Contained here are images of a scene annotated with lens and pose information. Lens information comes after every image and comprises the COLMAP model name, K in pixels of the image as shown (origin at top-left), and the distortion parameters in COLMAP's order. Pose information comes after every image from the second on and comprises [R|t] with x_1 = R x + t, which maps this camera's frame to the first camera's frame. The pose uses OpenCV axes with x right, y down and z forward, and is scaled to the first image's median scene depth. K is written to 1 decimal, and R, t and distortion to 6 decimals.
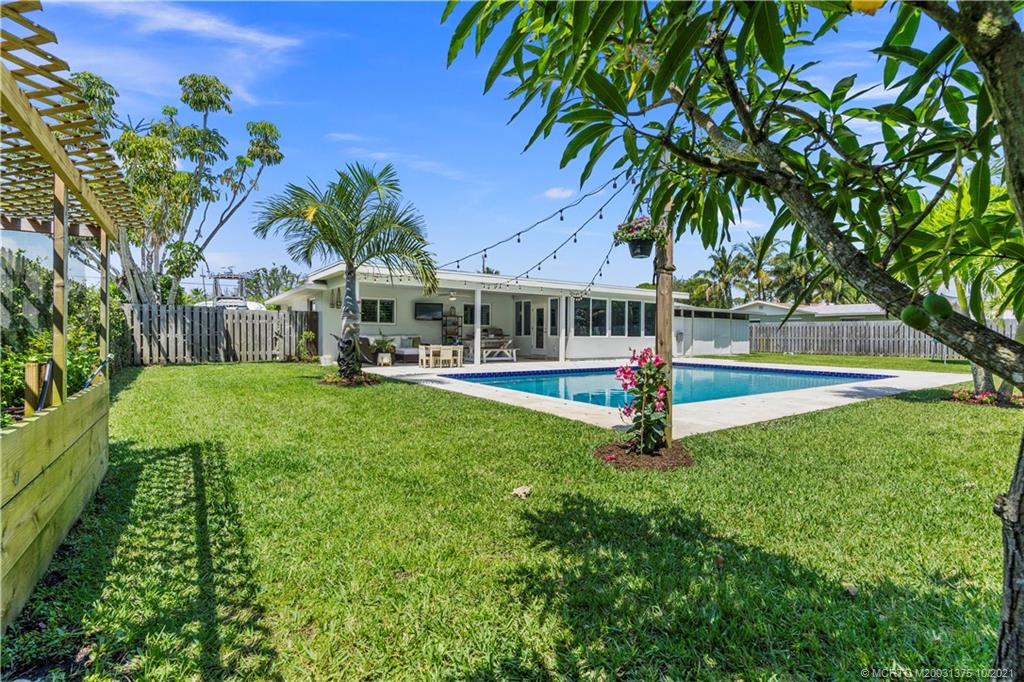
lens RADIAL K [[467.9, 0, 514.3], [0, 467.9, 344.2], [0, 0, 1]] dist [0.001526, 0.000672]
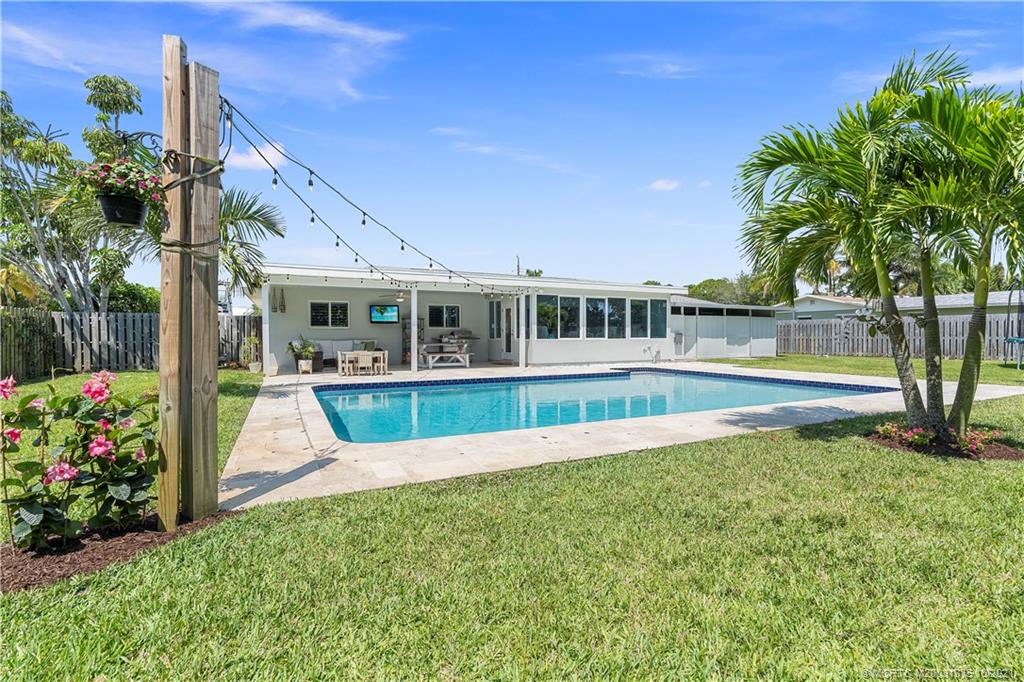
lens RADIAL K [[467.9, 0, 511.3], [0, 467.9, 340.9], [0, 0, 1]] dist [0.001526, 0.000672]
pose [[0.988297, -0.010750, -0.152166, 0.207981], [0.008812, 0.999871, -0.013405, -0.001680], [0.152290, 0.011907, 0.988264, 0.113978]]
